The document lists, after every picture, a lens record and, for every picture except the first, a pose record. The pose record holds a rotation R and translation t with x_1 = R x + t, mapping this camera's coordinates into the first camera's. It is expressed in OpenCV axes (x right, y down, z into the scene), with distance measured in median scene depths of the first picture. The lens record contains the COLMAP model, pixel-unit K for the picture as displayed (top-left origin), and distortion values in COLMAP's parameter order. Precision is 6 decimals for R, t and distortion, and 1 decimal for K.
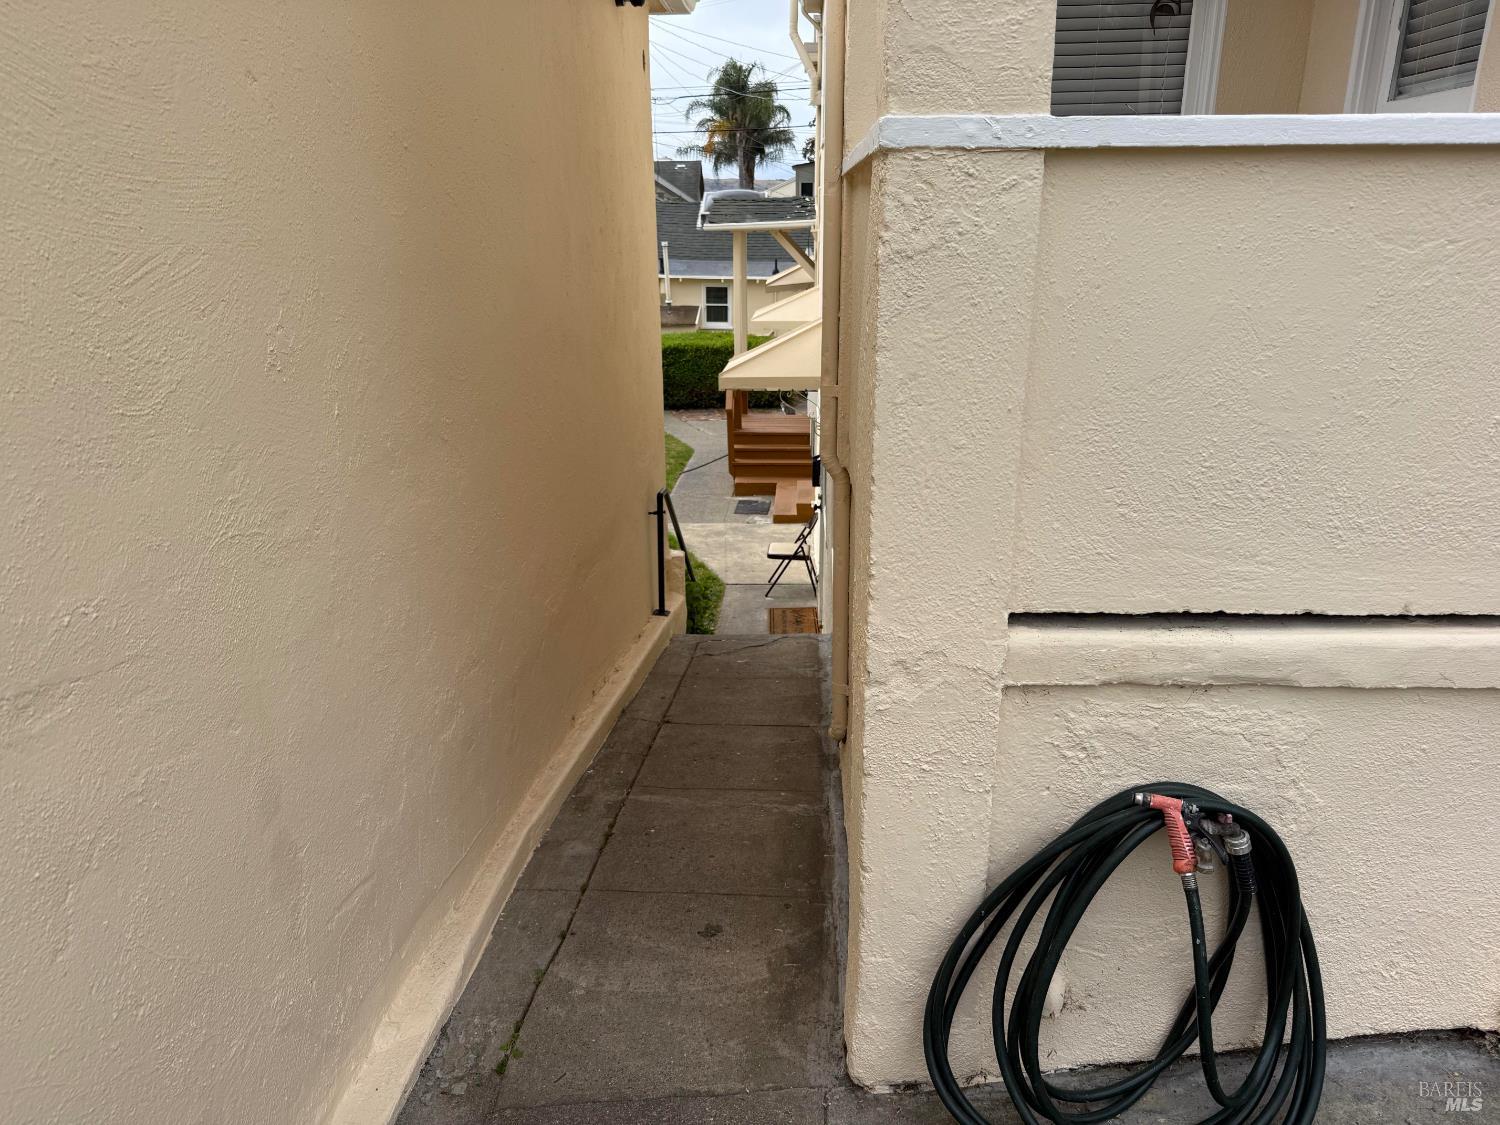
lens RADIAL K [[1066.4, 0, 750.0], [0, 1066.4, 562.5], [0, 0, 1]] dist [-0.006455, -0.003167]
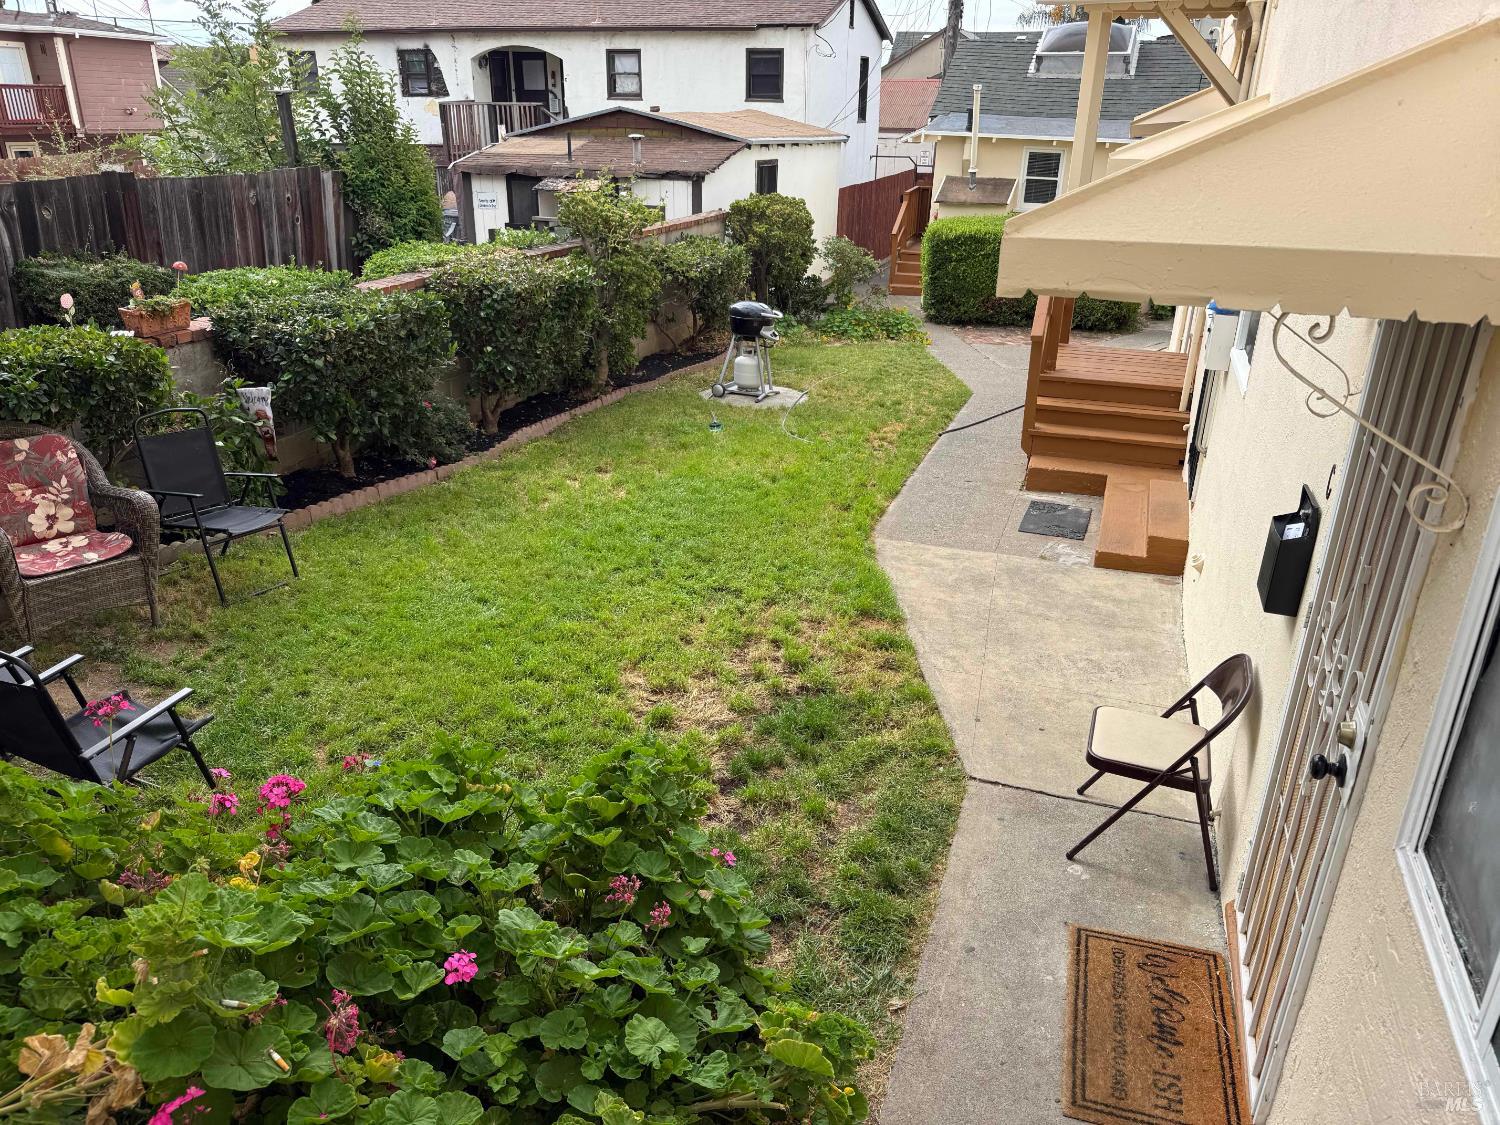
lens RADIAL K [[1027.2, 0, 750.0], [0, 1027.2, 562.5], [0, 0, 1]] dist [0.039046, -0.001514]
pose [[0.956902, 0.130864, -0.259255, -0.008072], [-0.106784, 0.988728, 0.104945, -0.071585], [0.270066, -0.072738, 0.960090, 0.469184]]
